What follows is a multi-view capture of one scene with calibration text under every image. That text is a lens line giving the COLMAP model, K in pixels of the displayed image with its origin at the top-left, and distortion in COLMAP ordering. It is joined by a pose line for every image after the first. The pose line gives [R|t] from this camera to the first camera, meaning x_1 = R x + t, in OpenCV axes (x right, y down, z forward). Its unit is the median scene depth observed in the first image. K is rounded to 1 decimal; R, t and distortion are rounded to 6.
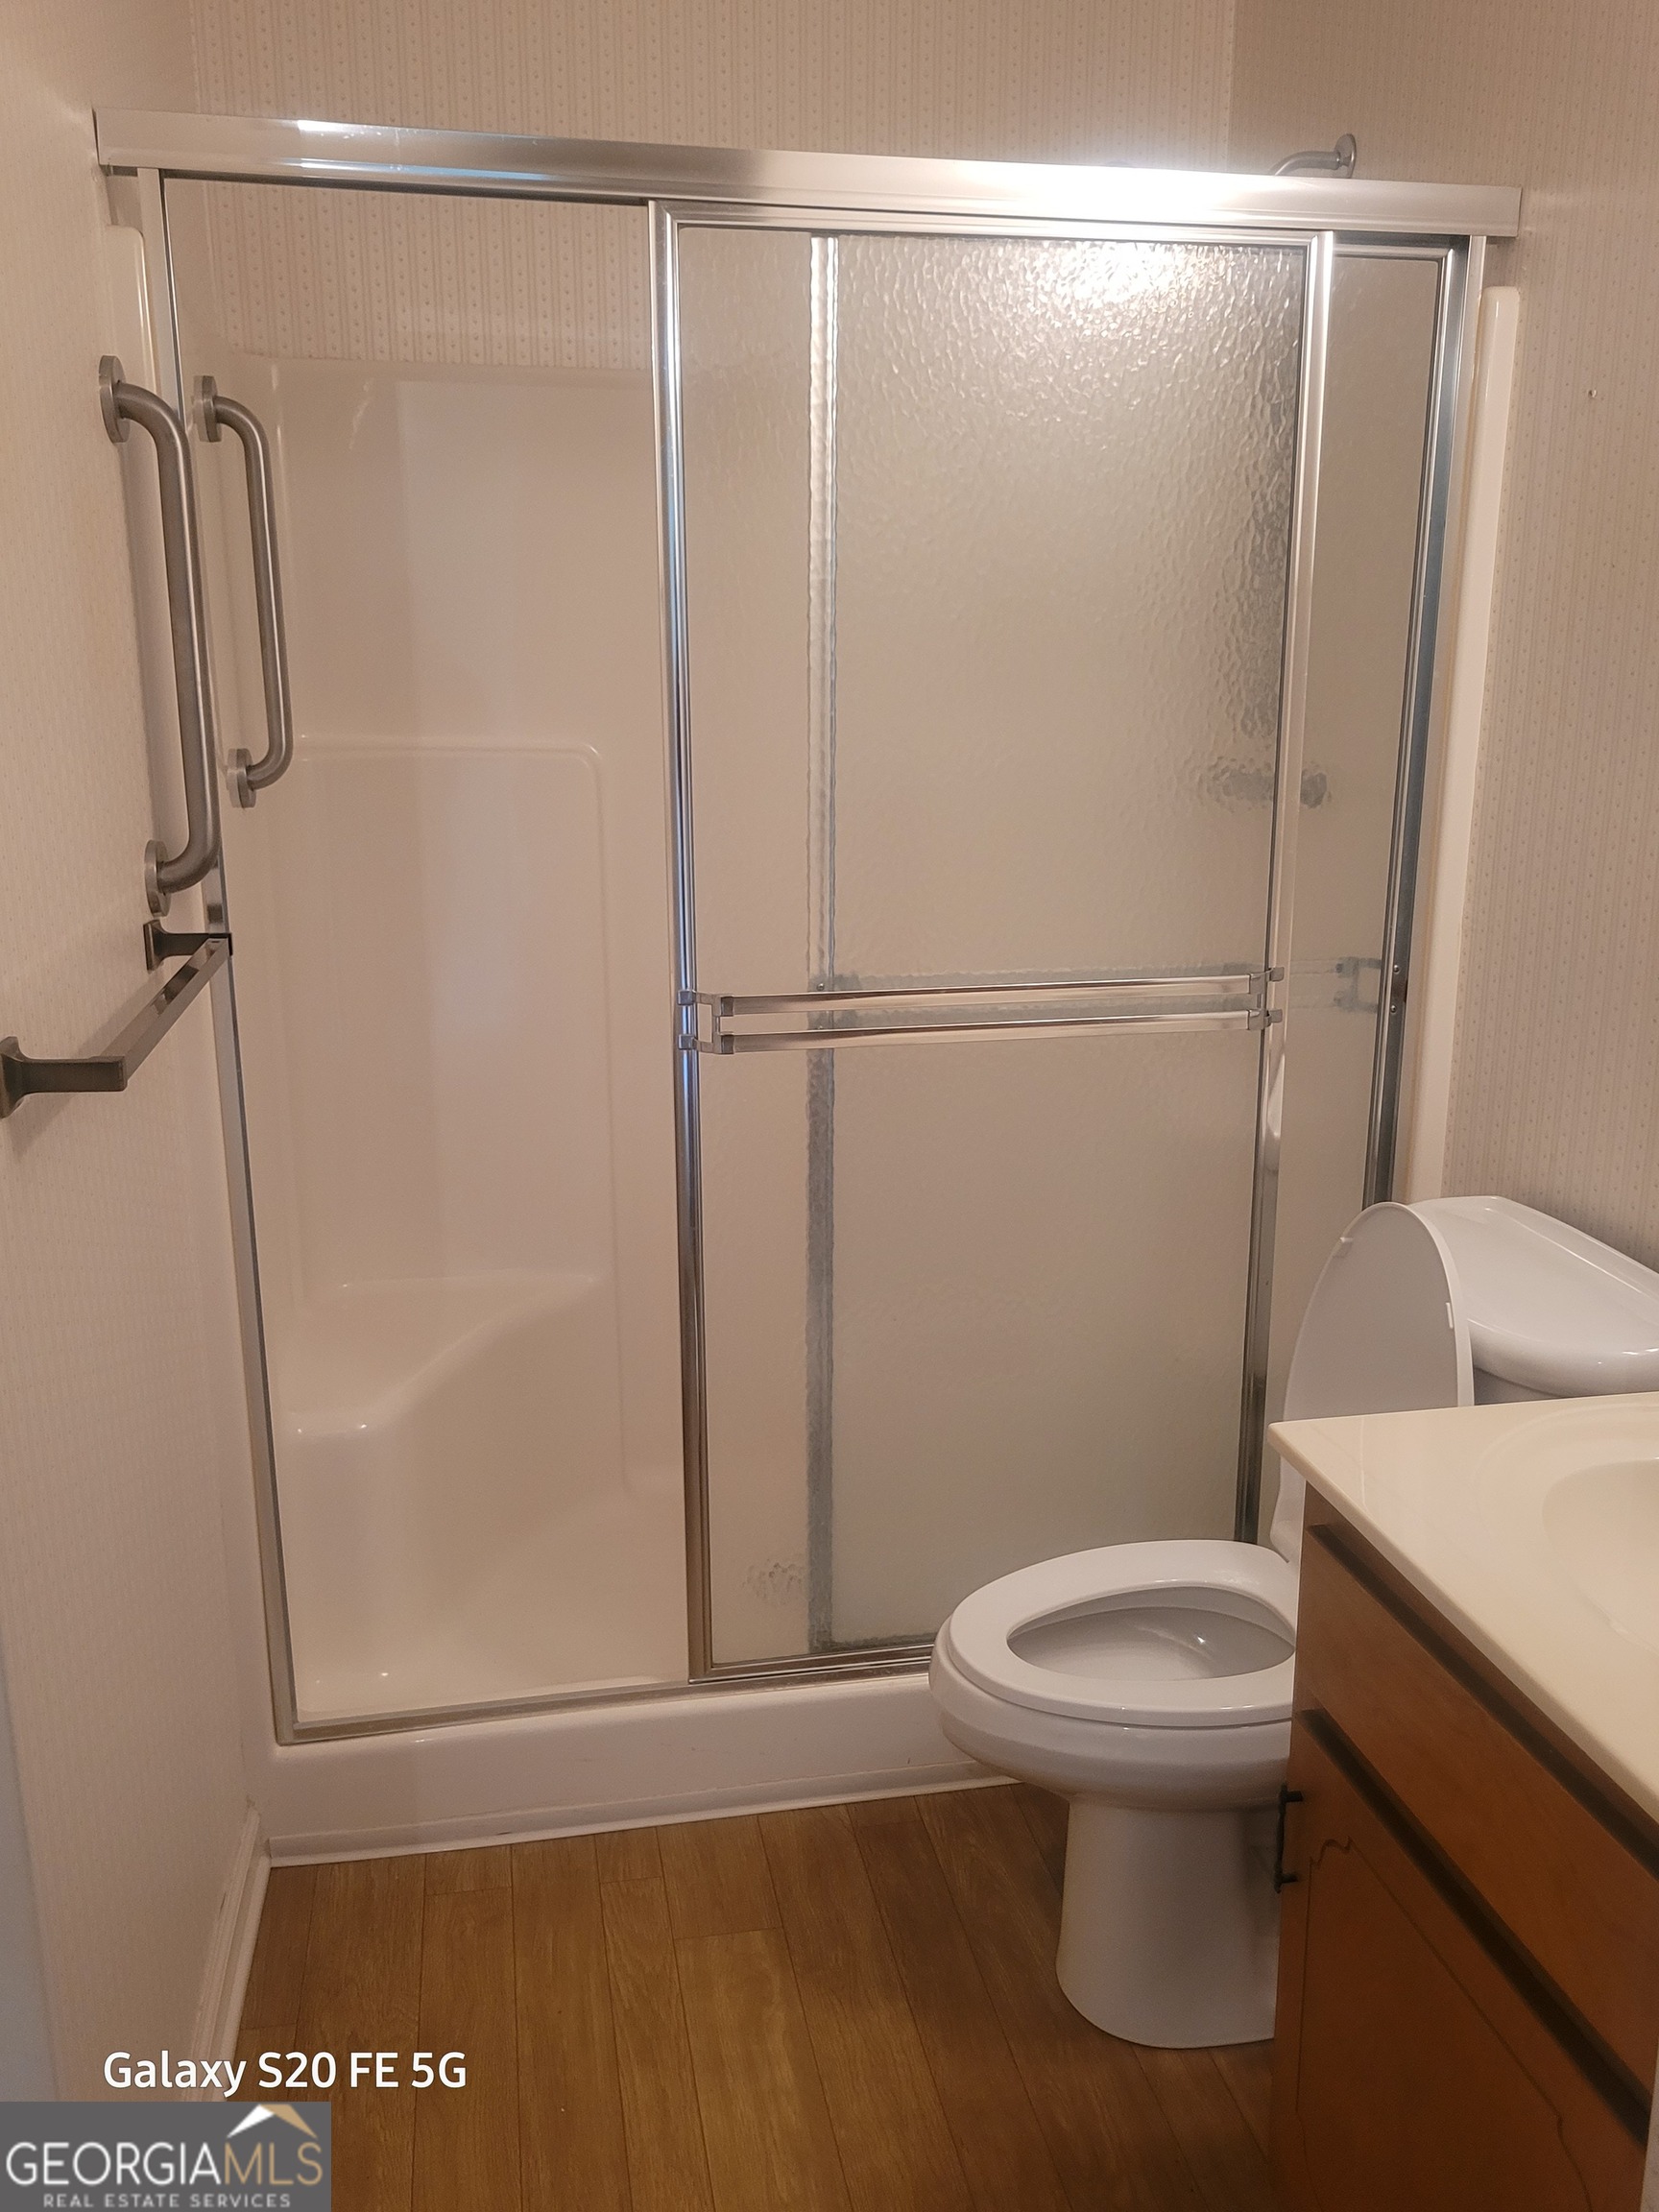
lens RADIAL K [[1854.3, 0, 858.4], [0, 1854.3, 1098.5], [0, 0, 1]] dist [0.051922, -0.047027]
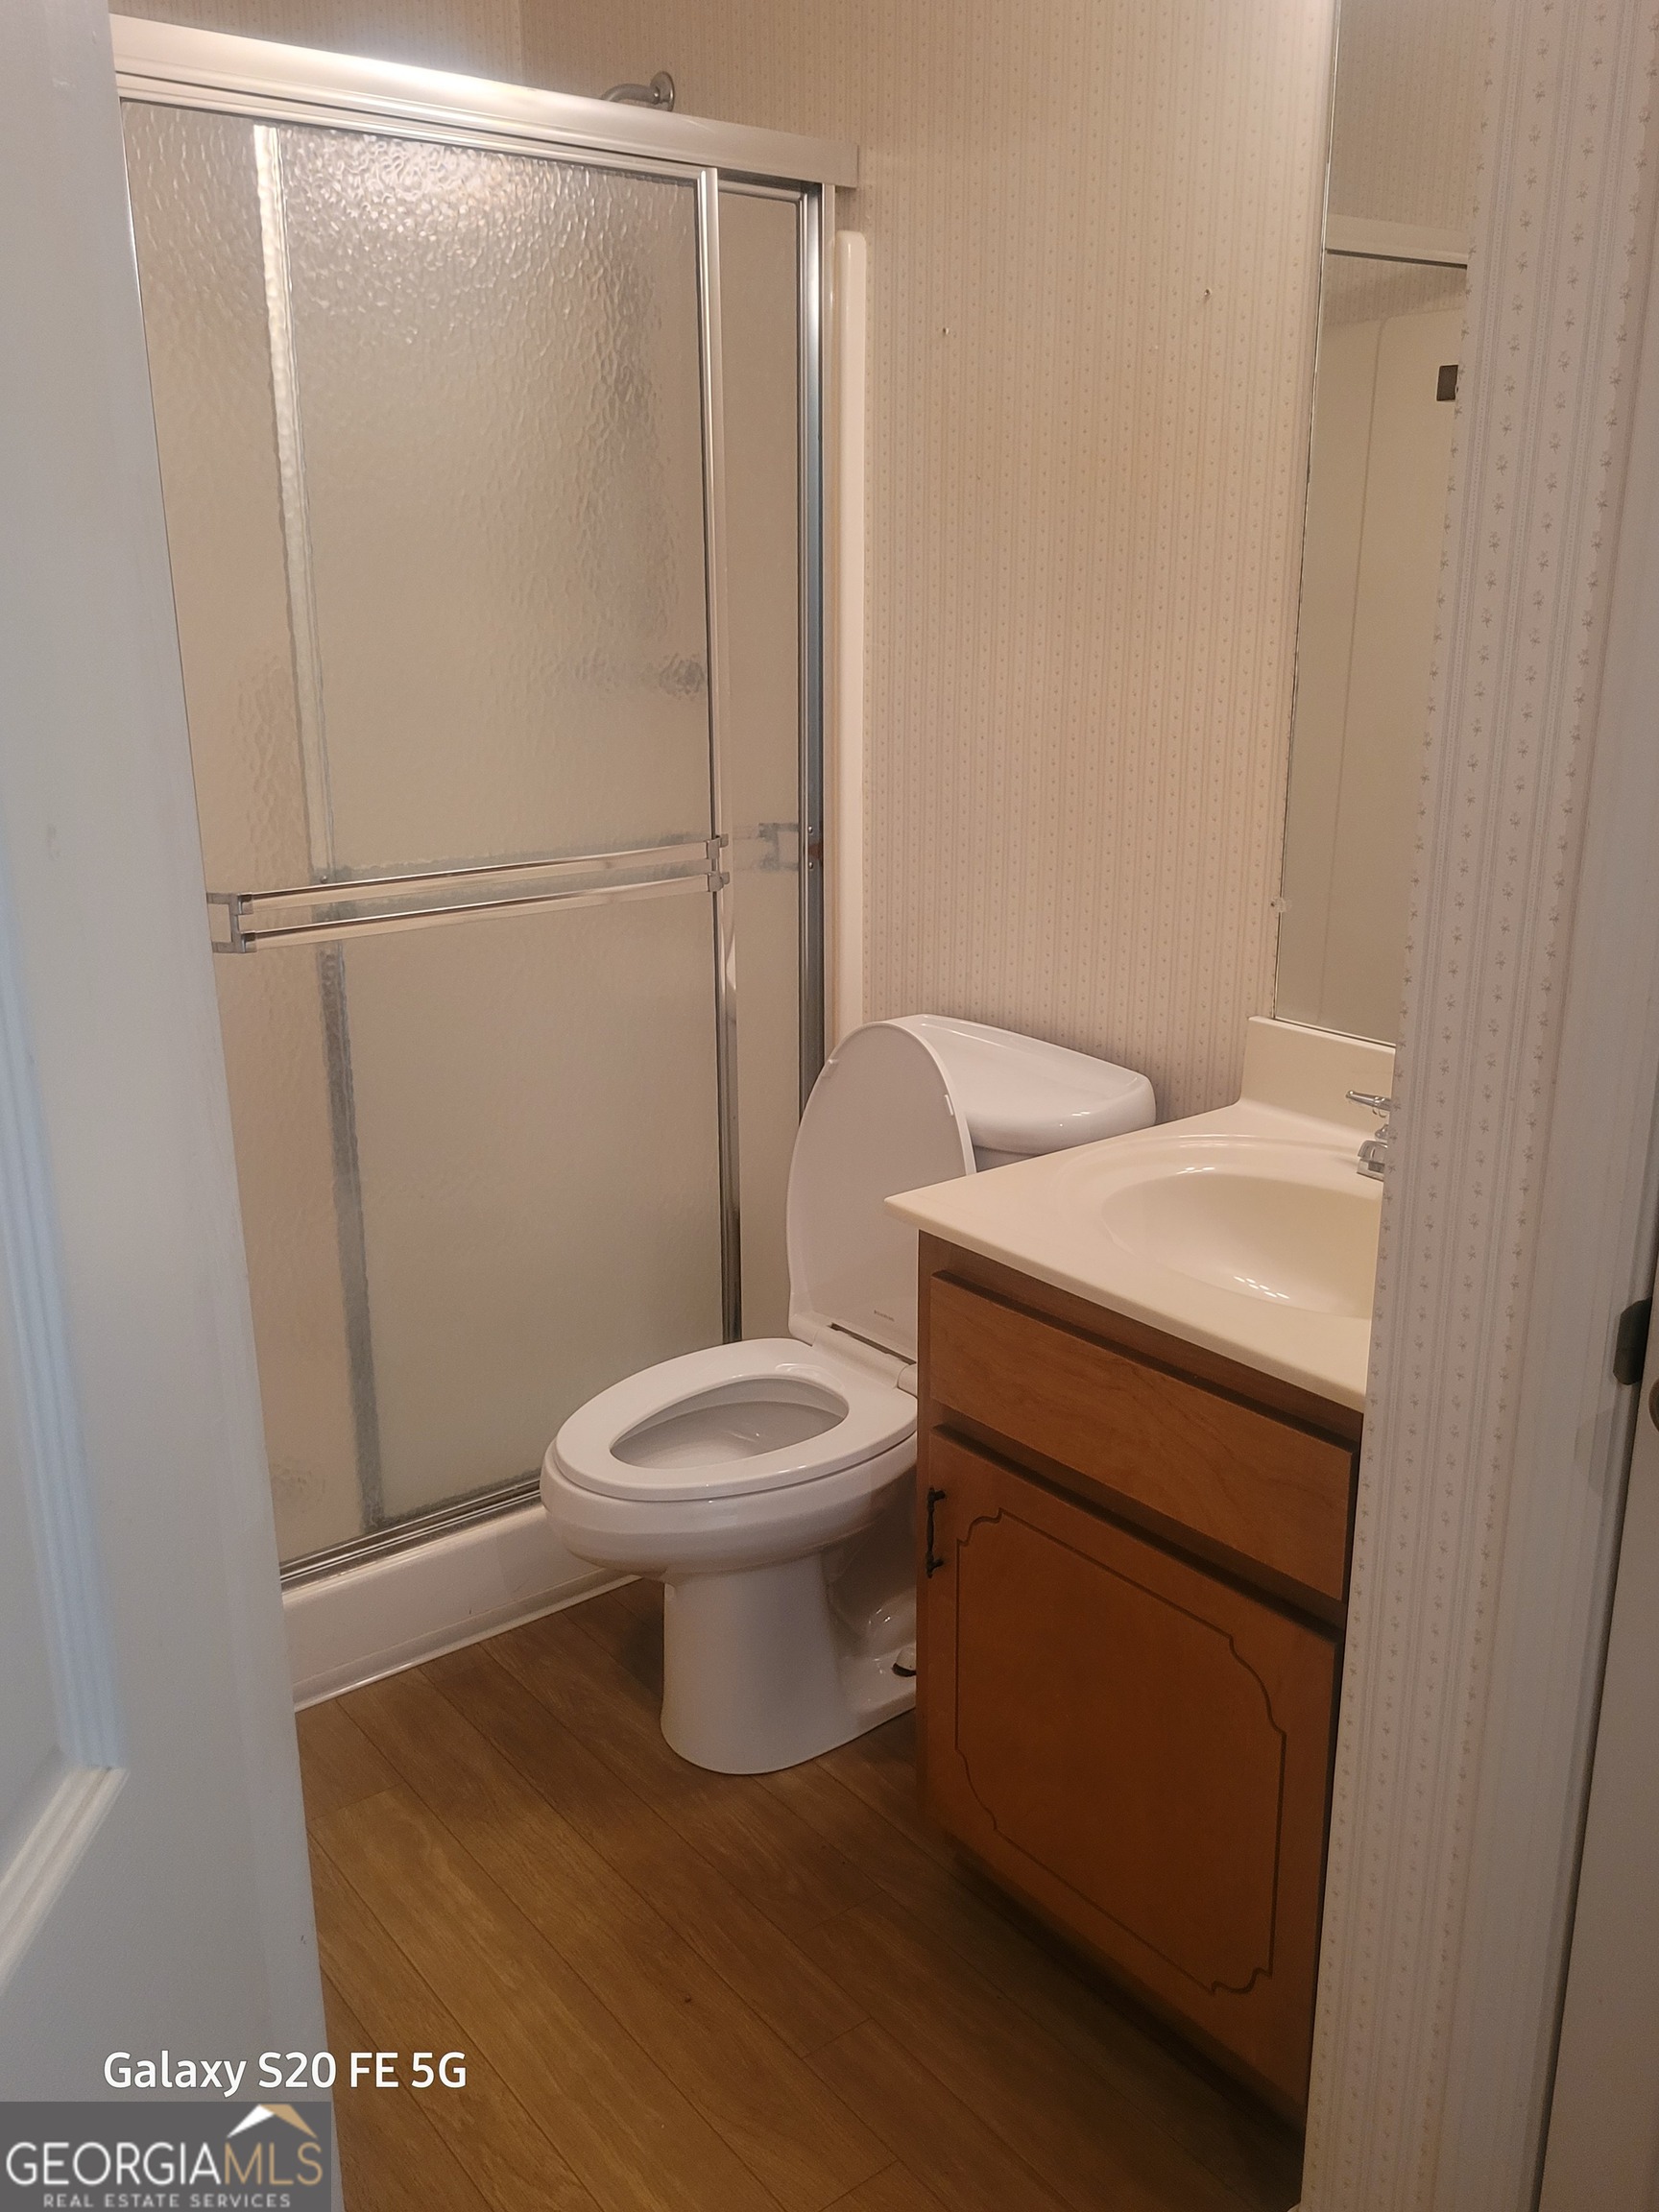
lens RADIAL K [[1896.3, 0, 834.0], [0, 1896.3, 1087.6], [0, 0, 1]] dist [0.088619, -0.131999]
pose [[0.885311, -0.122275, 0.448634, -0.262273], [0.104436, 0.992444, 0.064402, 0.015041], [-0.453119, -0.010162, 0.891392, -0.058558]]
